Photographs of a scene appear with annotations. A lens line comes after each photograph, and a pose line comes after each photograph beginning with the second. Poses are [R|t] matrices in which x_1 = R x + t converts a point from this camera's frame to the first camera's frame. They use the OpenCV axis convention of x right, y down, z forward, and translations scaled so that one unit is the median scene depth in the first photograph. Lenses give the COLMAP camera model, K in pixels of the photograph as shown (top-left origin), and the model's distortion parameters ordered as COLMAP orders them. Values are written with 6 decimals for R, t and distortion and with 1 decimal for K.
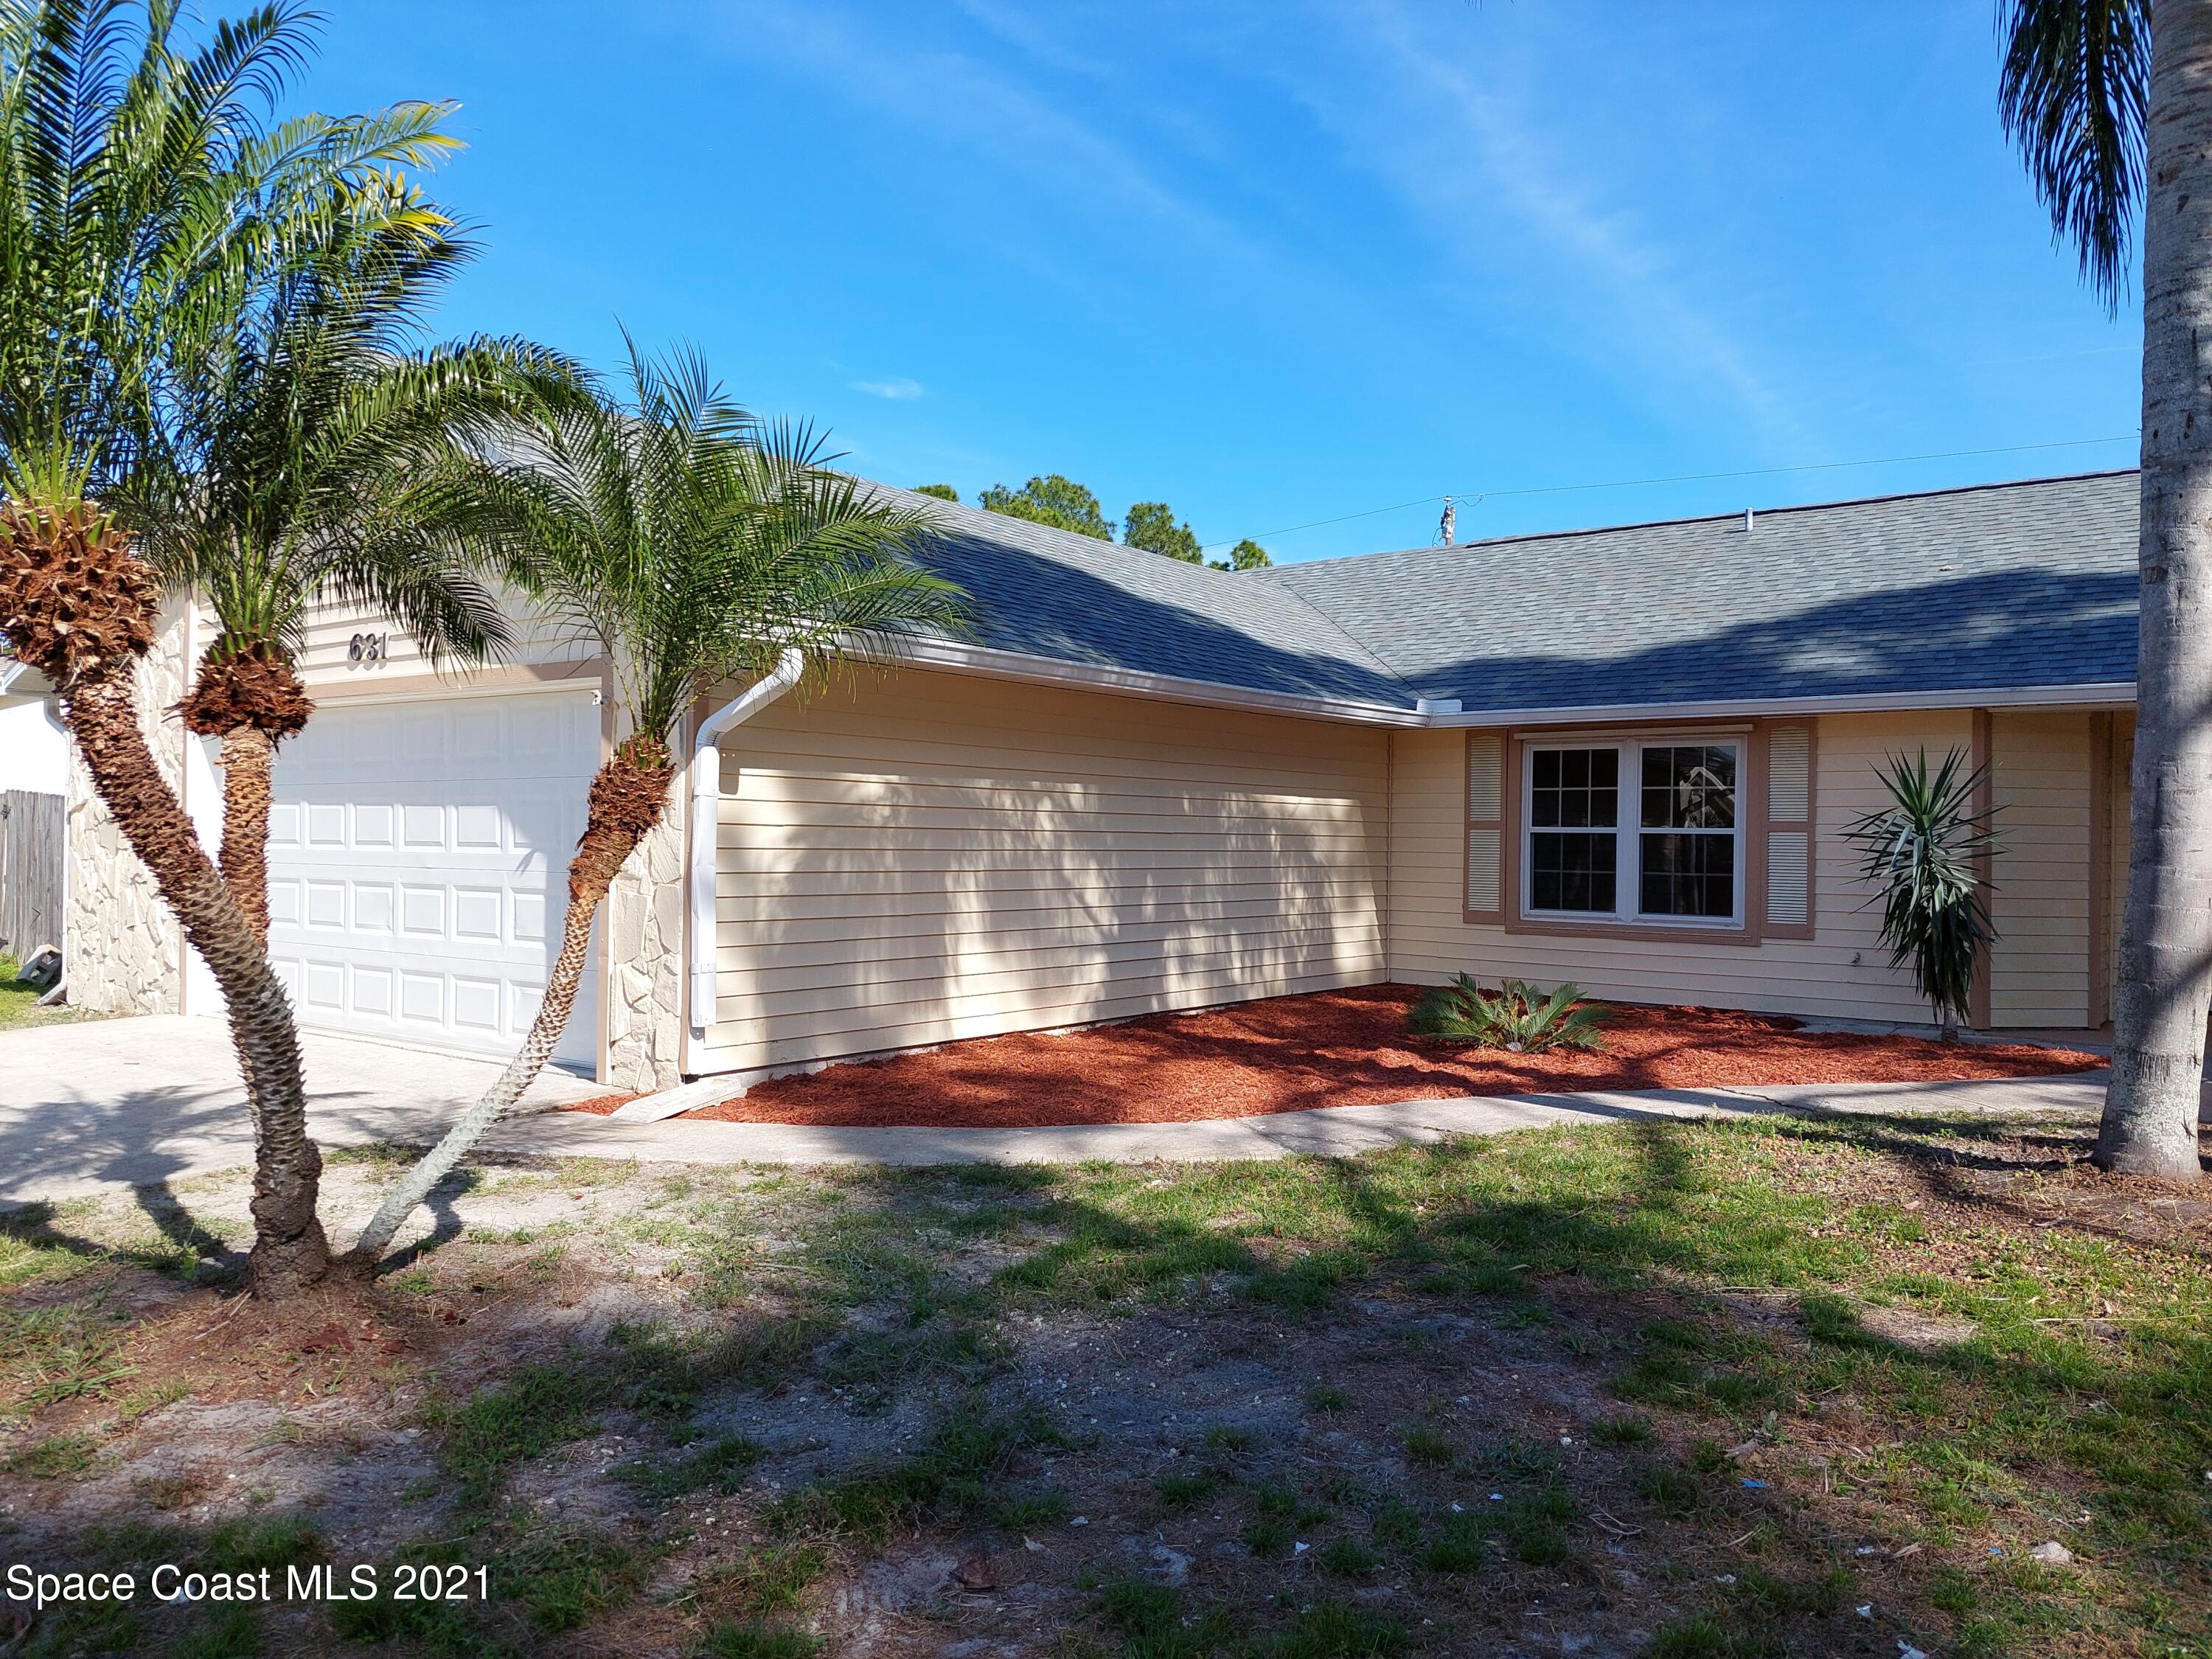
lens RADIAL K [[1584.0, 0, 1090.3], [0, 1584.0, 835.8], [0, 0, 1]] dist [0.068567, -0.077445]
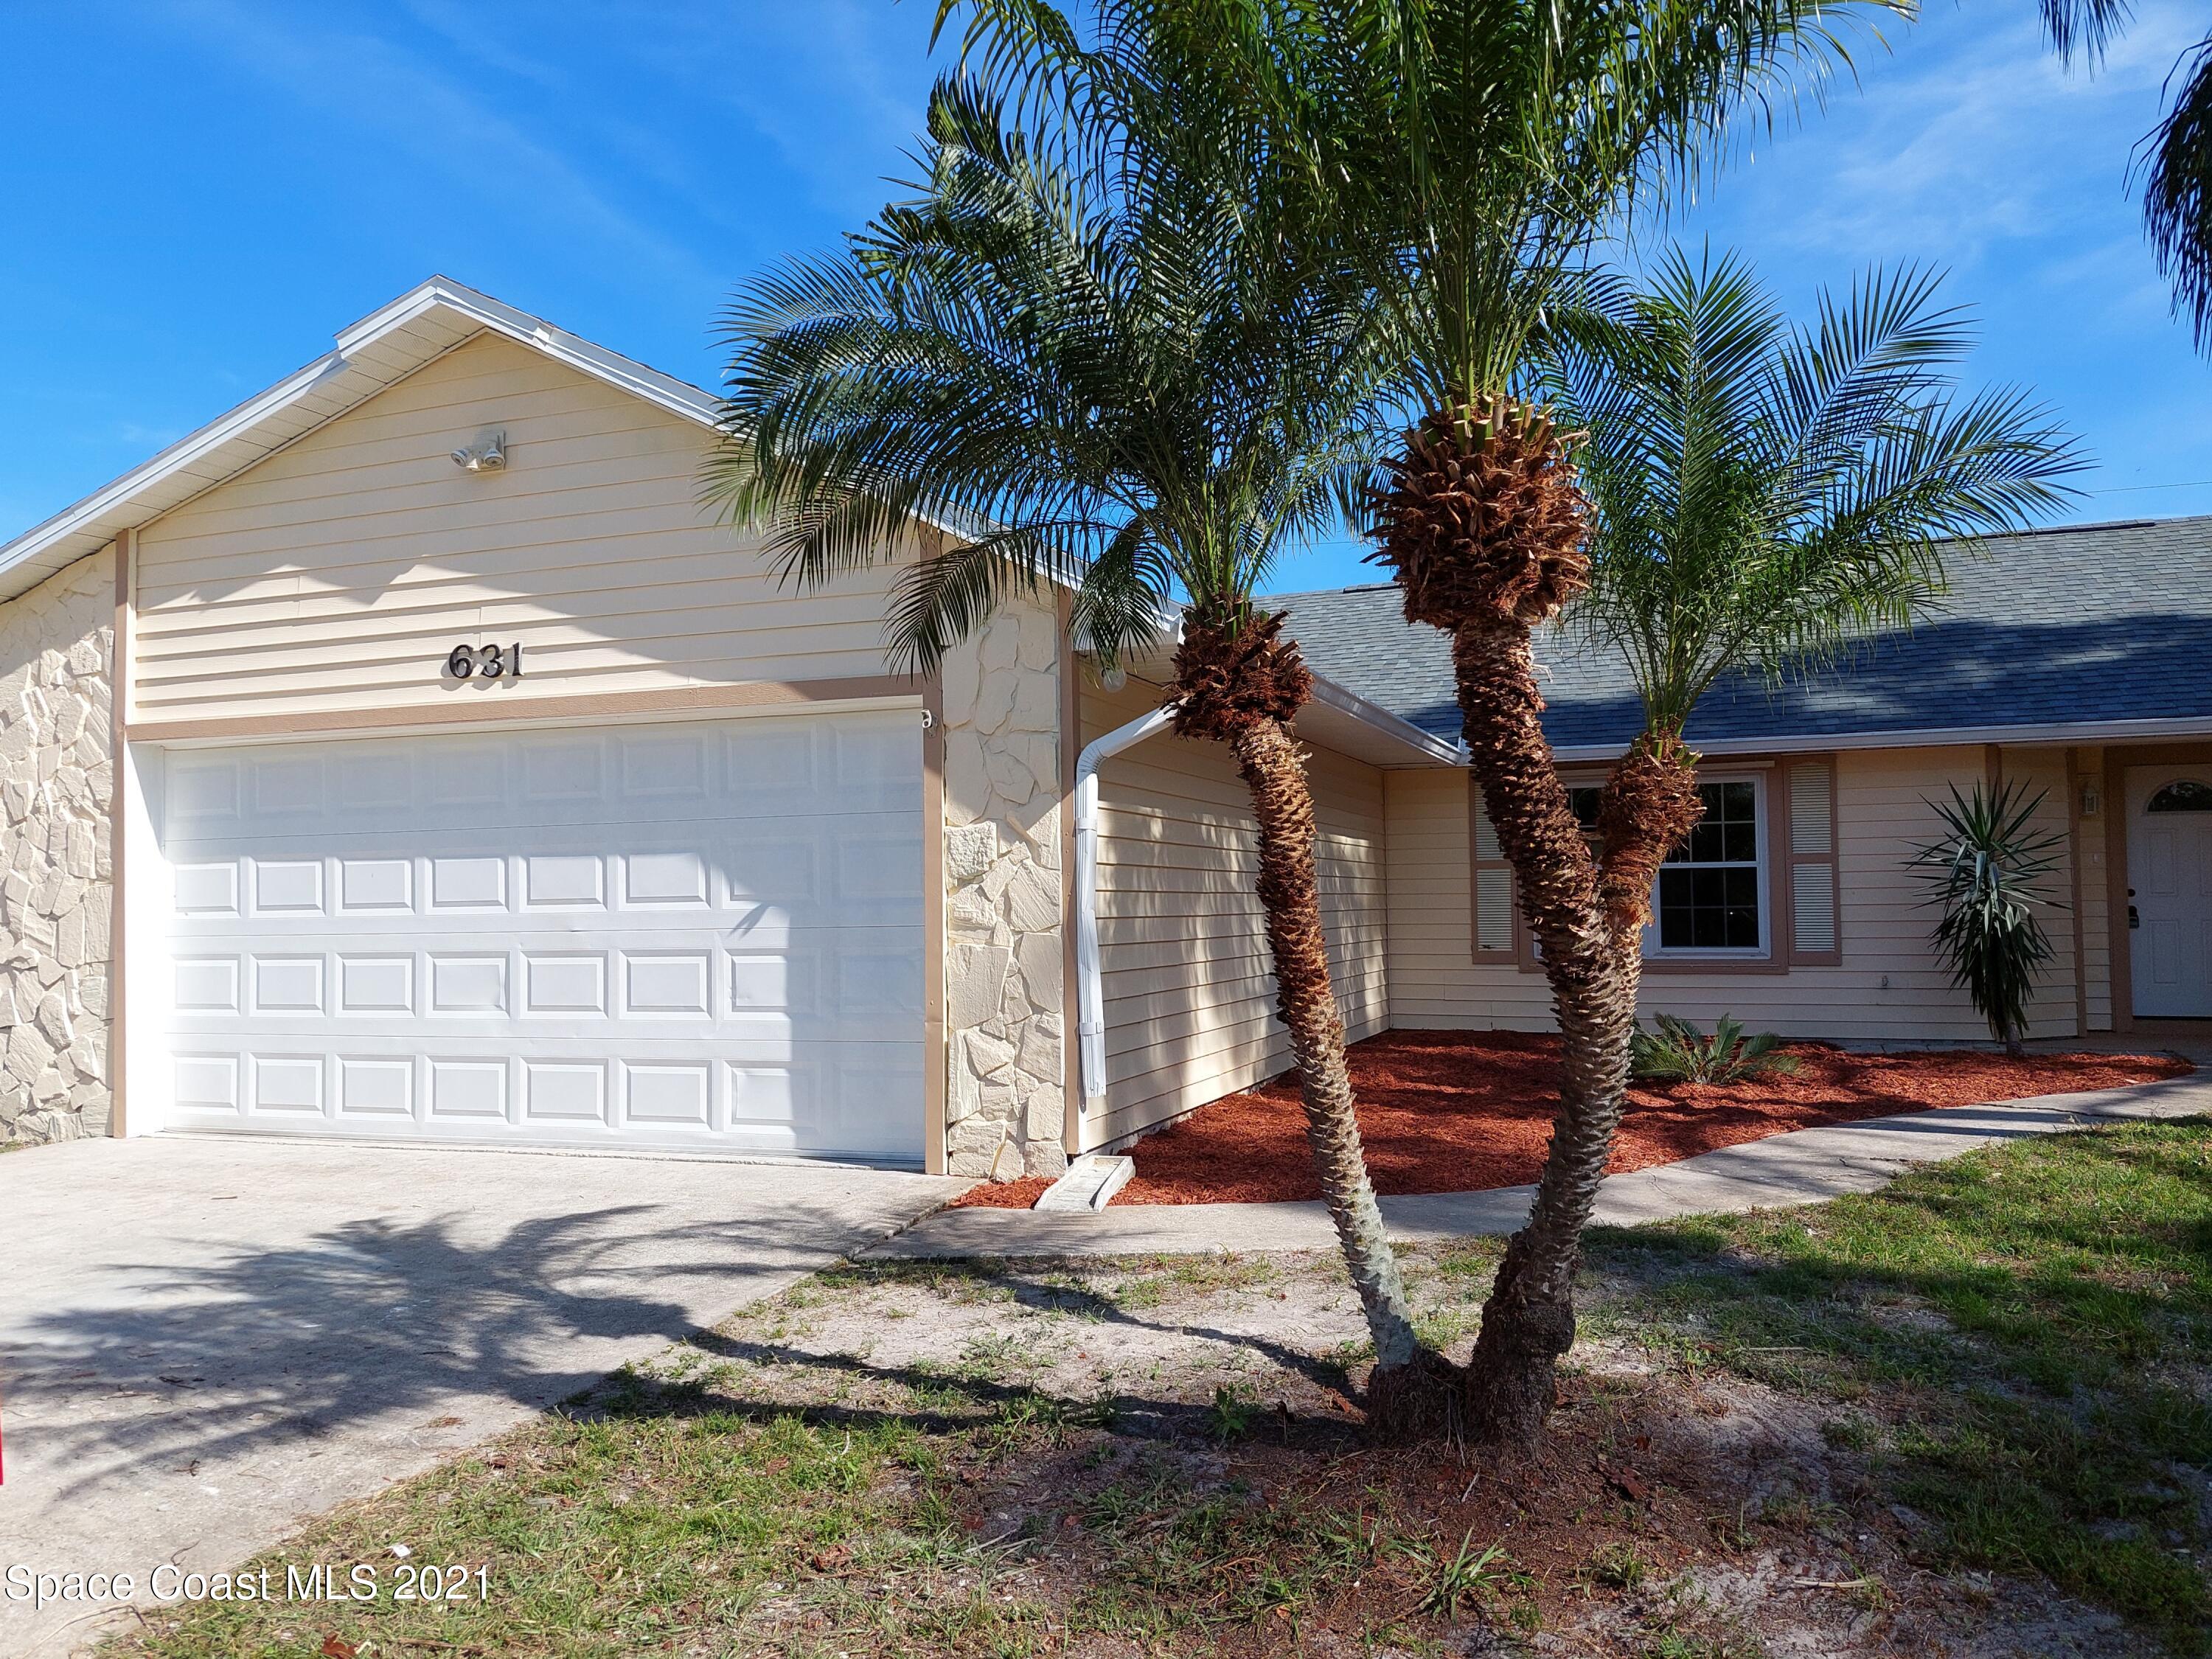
lens RADIAL K [[1584.0, 0, 1060.1], [0, 1584.0, 833.3], [0, 0, 1]] dist [0.068567, -0.077445]
pose [[0.960622, -0.012082, 0.277596, -0.370497], [0.022804, 0.999112, -0.035429, 0.004533], [-0.276922, 0.040364, 0.960044, 0.131689]]
